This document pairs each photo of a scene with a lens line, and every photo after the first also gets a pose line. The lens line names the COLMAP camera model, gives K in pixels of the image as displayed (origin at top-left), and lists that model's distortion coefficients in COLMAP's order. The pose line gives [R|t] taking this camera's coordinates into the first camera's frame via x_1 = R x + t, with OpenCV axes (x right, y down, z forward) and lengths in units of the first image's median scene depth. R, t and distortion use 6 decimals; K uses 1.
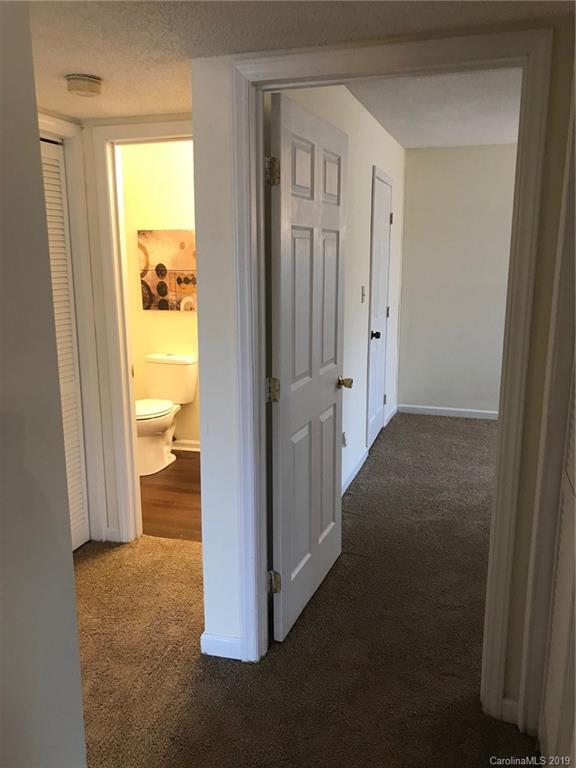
lens RADIAL K [[623.2, 0, 287.7], [0, 623.2, 374.6], [0, 0, 1]] dist [0.057749, -0.082424]
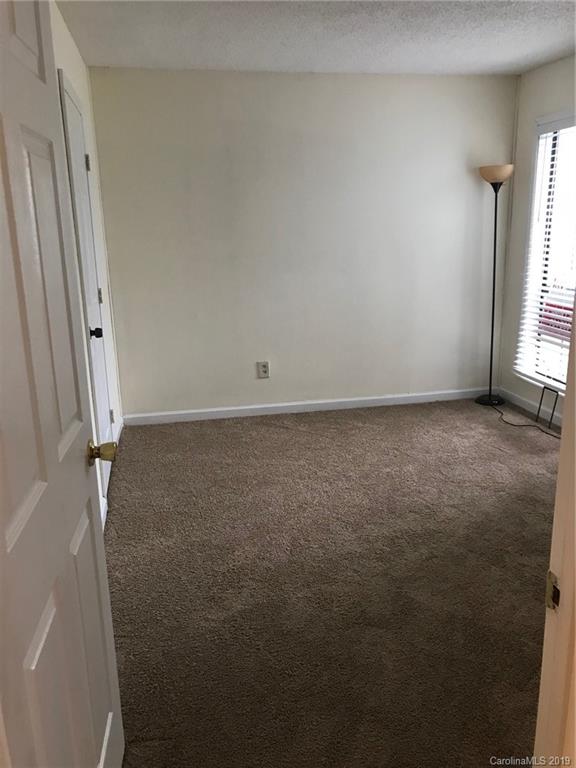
lens RADIAL K [[623.2, 0, 287.7], [0, 623.2, 374.6], [0, 0, 1]] dist [0.057749, -0.082424]
pose [[0.869260, -0.135094, 0.475539, -0.015035], [0.114266, 0.990794, 0.072599, -0.100604], [-0.480969, -0.008770, 0.876694, 0.703210]]
